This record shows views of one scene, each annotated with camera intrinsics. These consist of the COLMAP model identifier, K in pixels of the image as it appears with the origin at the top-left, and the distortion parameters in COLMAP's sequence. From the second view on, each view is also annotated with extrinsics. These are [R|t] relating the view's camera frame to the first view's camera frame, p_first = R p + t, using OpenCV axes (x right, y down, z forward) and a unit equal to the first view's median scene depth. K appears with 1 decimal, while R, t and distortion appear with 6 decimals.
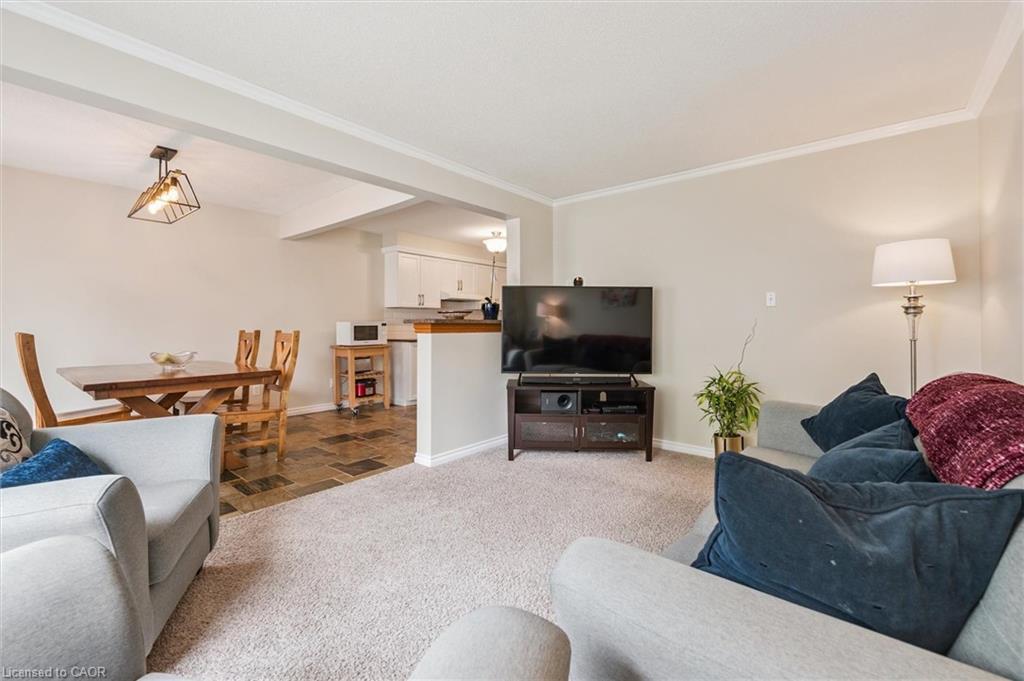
lens RADIAL K [[427.4, 0, 516.8], [0, 427.4, 328.7], [0, 0, 1]] dist [0.000070, -0.000066]
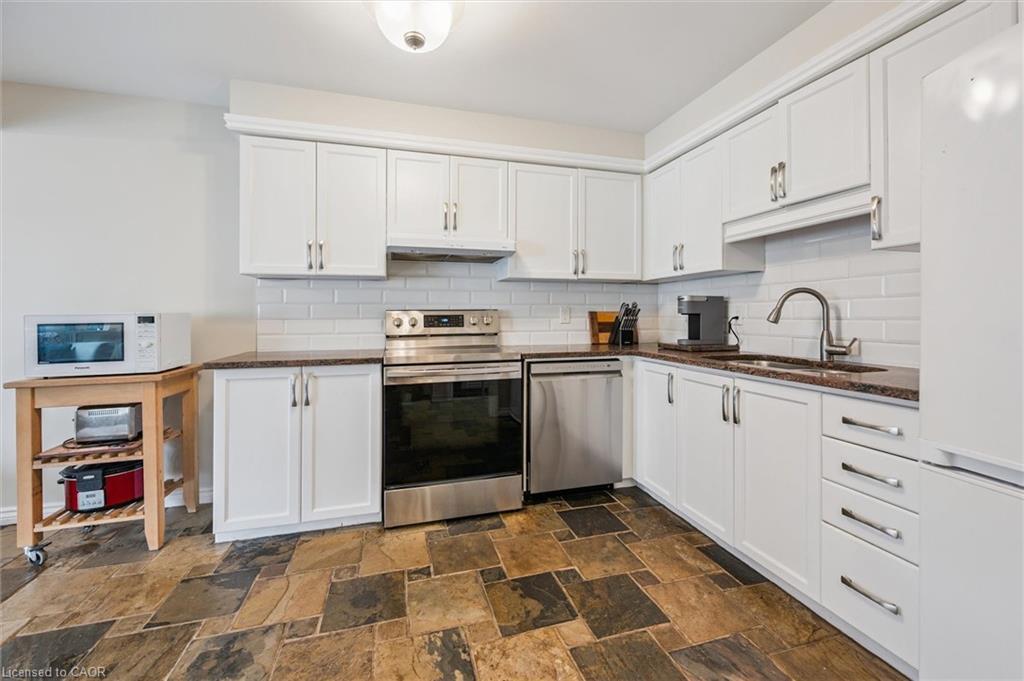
lens RADIAL K [[427.4, 0, 516.8], [0, 427.4, 328.7], [0, 0, 1]] dist [0.000070, -0.000066]
pose [[0.831518, -0.002904, -0.555491, 0.164506], [0.005014, 0.999985, 0.002279, -0.001118], [0.555476, -0.004680, 0.831520, 0.878429]]
